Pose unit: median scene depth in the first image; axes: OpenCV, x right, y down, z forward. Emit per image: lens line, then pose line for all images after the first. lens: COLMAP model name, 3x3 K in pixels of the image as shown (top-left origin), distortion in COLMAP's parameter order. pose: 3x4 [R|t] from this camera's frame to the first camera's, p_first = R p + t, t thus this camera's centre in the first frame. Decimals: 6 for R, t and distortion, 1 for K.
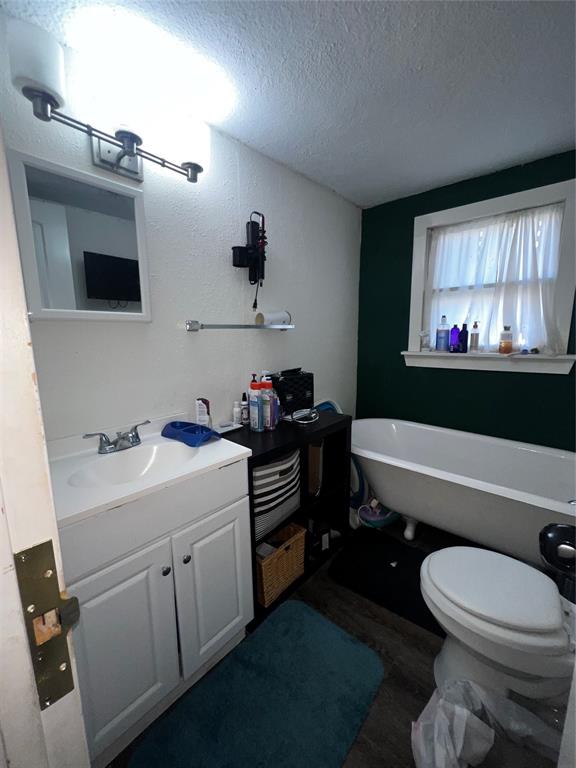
lens RADIAL K [[307.4, 0, 288.0], [0, 307.4, 384.0], [0, 0, 1]] dist [-0.001010, -0.000579]
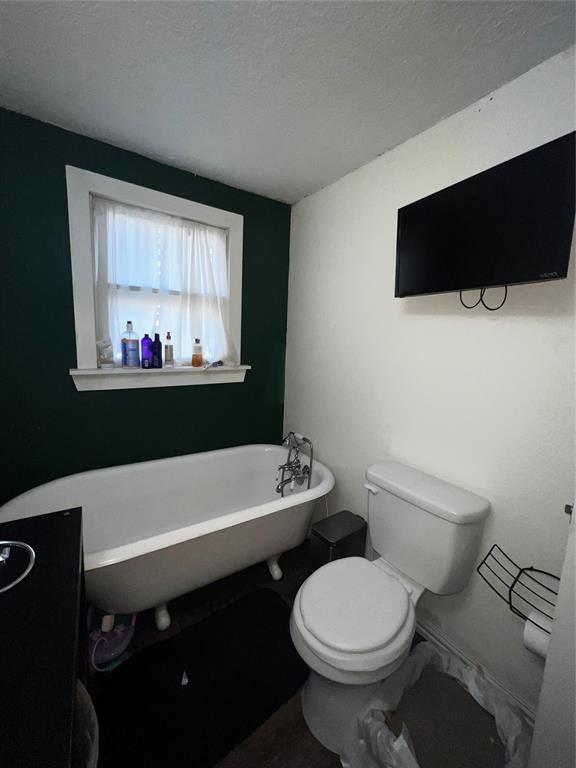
lens RADIAL K [[307.4, 0, 288.0], [0, 307.4, 384.0], [0, 0, 1]] dist [-0.001010, -0.000579]
pose [[0.255250, -0.117609, 0.959696, -0.155817], [0.114275, 0.989287, 0.090842, -0.095937], [-0.960098, 0.086482, 0.265955, 0.447768]]
